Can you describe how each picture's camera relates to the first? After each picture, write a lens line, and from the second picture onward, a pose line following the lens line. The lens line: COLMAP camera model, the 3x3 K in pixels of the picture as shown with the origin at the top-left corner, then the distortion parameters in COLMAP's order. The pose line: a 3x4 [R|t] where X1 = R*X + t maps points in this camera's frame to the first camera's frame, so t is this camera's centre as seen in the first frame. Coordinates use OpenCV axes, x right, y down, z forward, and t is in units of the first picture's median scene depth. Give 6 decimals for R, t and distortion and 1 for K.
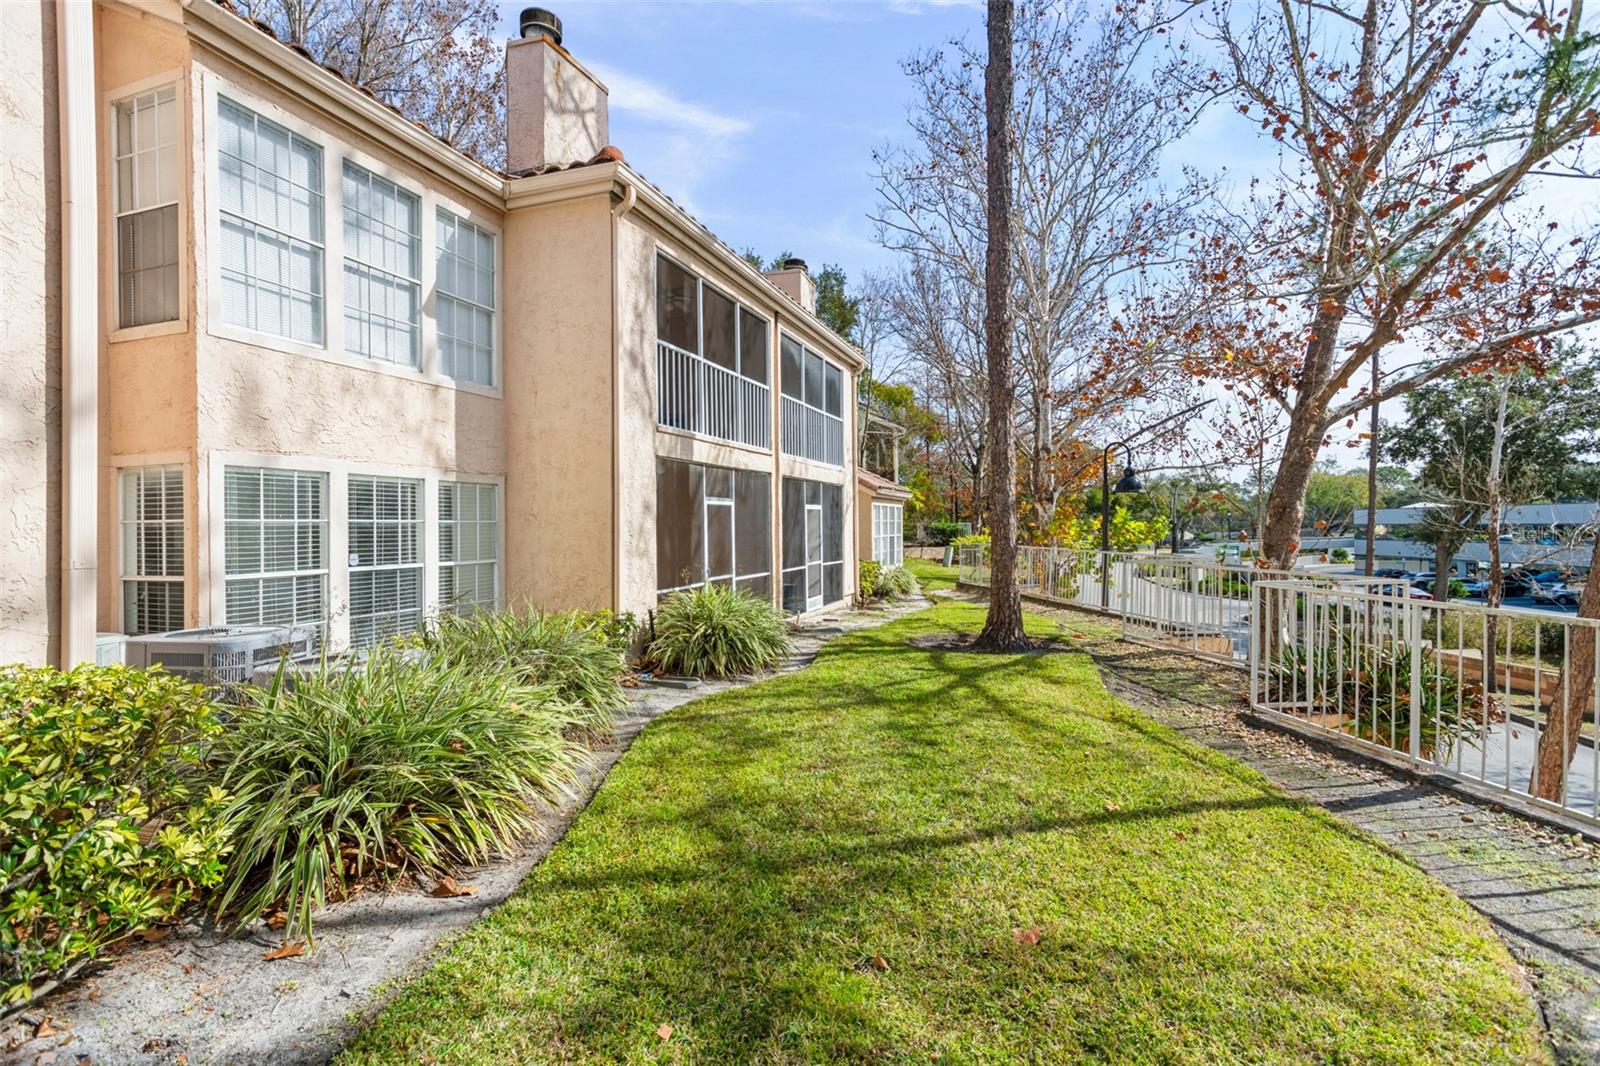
lens RADIAL K [[775.6, 0, 796.2], [0, 775.6, 531.8], [0, 0, 1]] dist [-0.004040, 0.004792]
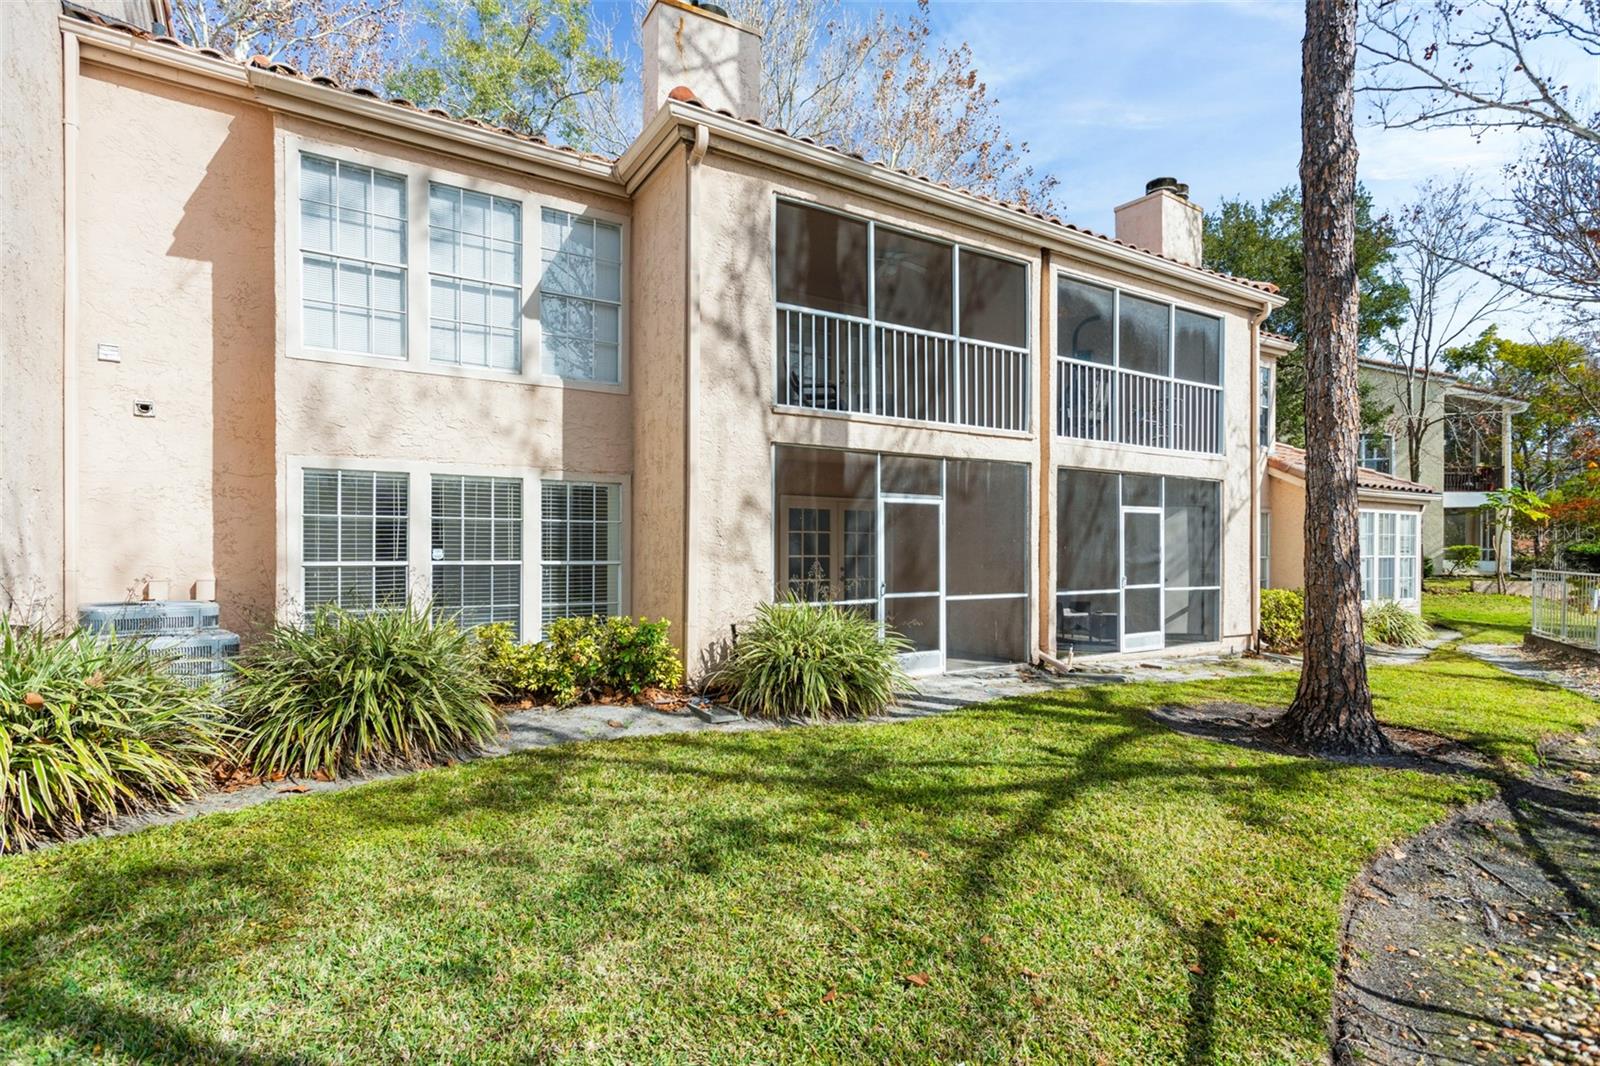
lens RADIAL K [[775.6, 0, 771.6], [0, 775.6, 559.0], [0, 0, 1]] dist [-0.004040, 0.004792]
pose [[0.770038, 0.017754, -0.637751, 0.390161], [-0.014308, 0.999842, 0.010559, 0.020723], [0.637838, 0.000994, 0.770170, 0.386984]]
